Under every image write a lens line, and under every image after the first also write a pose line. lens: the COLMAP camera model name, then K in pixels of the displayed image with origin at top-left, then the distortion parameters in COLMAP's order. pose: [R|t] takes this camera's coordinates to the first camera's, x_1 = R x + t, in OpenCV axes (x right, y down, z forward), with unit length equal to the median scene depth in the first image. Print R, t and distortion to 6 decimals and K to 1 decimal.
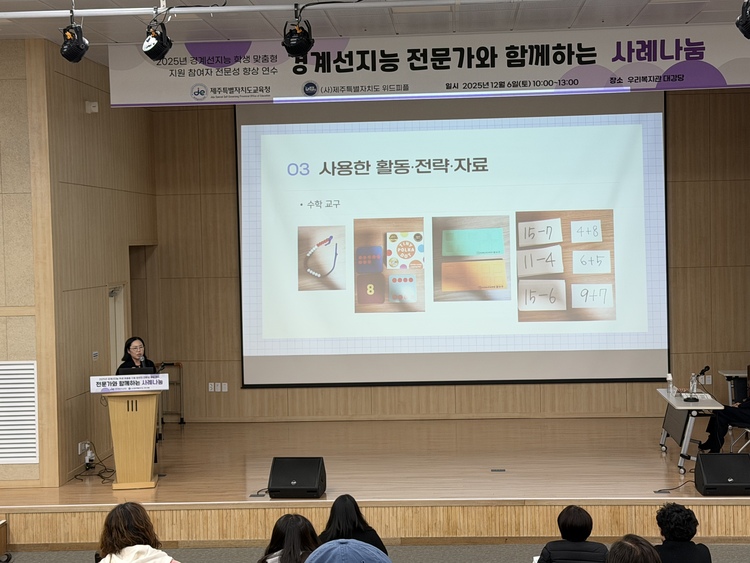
lens RADIAL K [[1259.3, 0, 383.0], [0, 1259.3, 287.5], [0, 0, 1]] dist [0.134804, 0.000000]
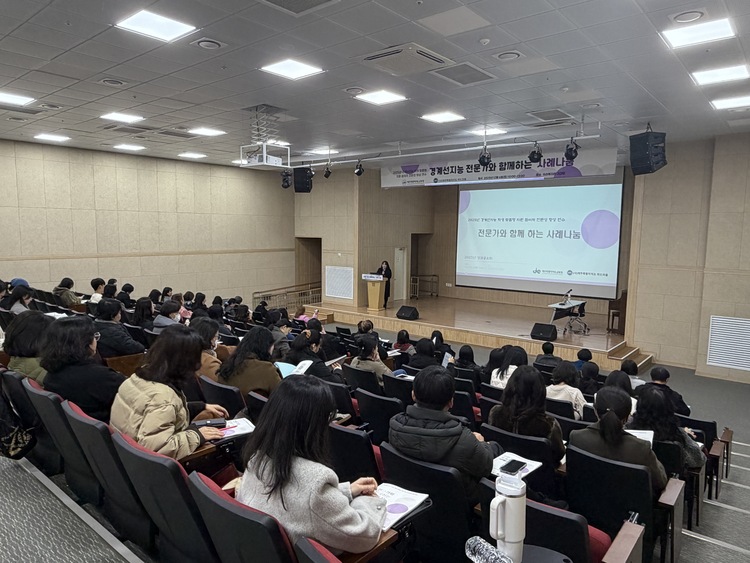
lens RADIAL K [[515.9, 0, 371.6], [0, 515.9, 286.3], [0, 0, 1]] dist [-0.009543, 0.001966]
pose [[0.800192, 0.097408, -0.591780, 0.542196], [-0.052577, 0.994317, 0.092572, -0.020106], [0.597434, -0.042962, 0.800766, -0.028322]]
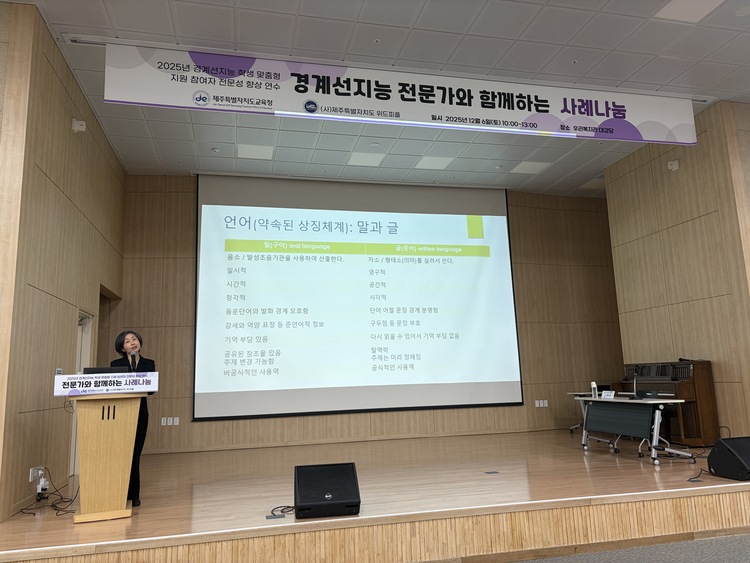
lens RADIAL K [[563.4, 0, 373.7], [0, 563.4, 282.5], [0, 0, 1]] dist [0.044253, -0.039695]
pose [[0.958121, 0.038803, 0.283721, -0.137481], [0.022883, 0.977234, -0.210926, 0.090127], [-0.285447, 0.208585, 0.935421, 0.574081]]
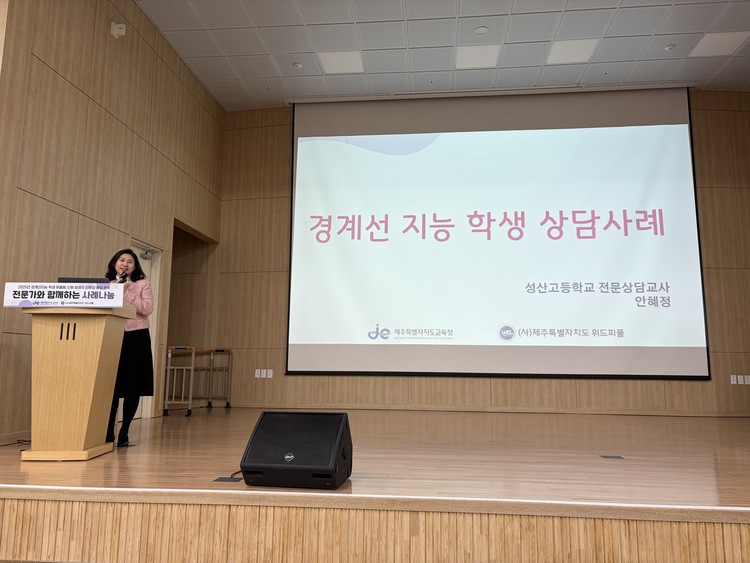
lens RADIAL K [[563.4, 0, 375.4], [0, 563.4, 283.5], [0, 0, 1]] dist [0.044253, -0.039695]
pose [[0.998676, 0.025852, -0.044483, -0.023493], [-0.033417, 0.983329, -0.178738, 0.113471], [0.039121, 0.179988, 0.982891, 0.689913]]
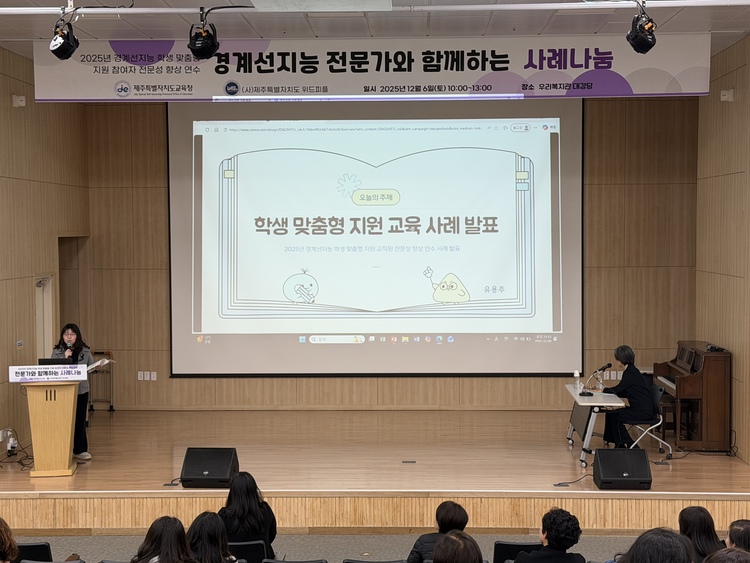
lens RADIAL K [[1214.8, 0, 369.0], [0, 1214.8, 288.6], [0, 0, 1]] dist [0.131014, 0.000000]
pose [[0.999597, 0.015978, 0.023471, 0.033209], [-0.016218, 0.999818, 0.010084, -0.006794], [-0.023305, -0.010460, 0.999674, 0.005804]]
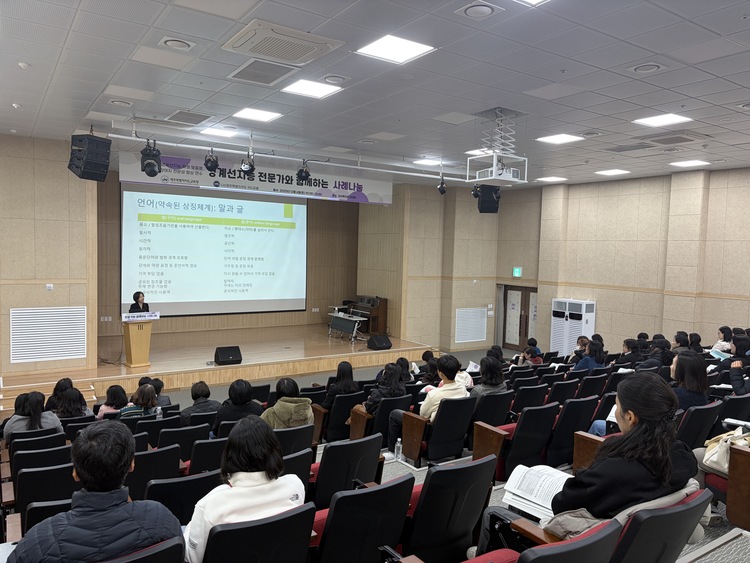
lens RADIAL K [[563.4, 0, 380.4], [0, 563.4, 285.7], [0, 0, 1]] dist [0.044253, -0.039695]
pose [[0.792179, 0.007282, 0.610245, -0.443713], [-0.022220, 0.999610, 0.016917, 0.000273], [-0.609884, -0.026961, 0.792032, 0.019748]]
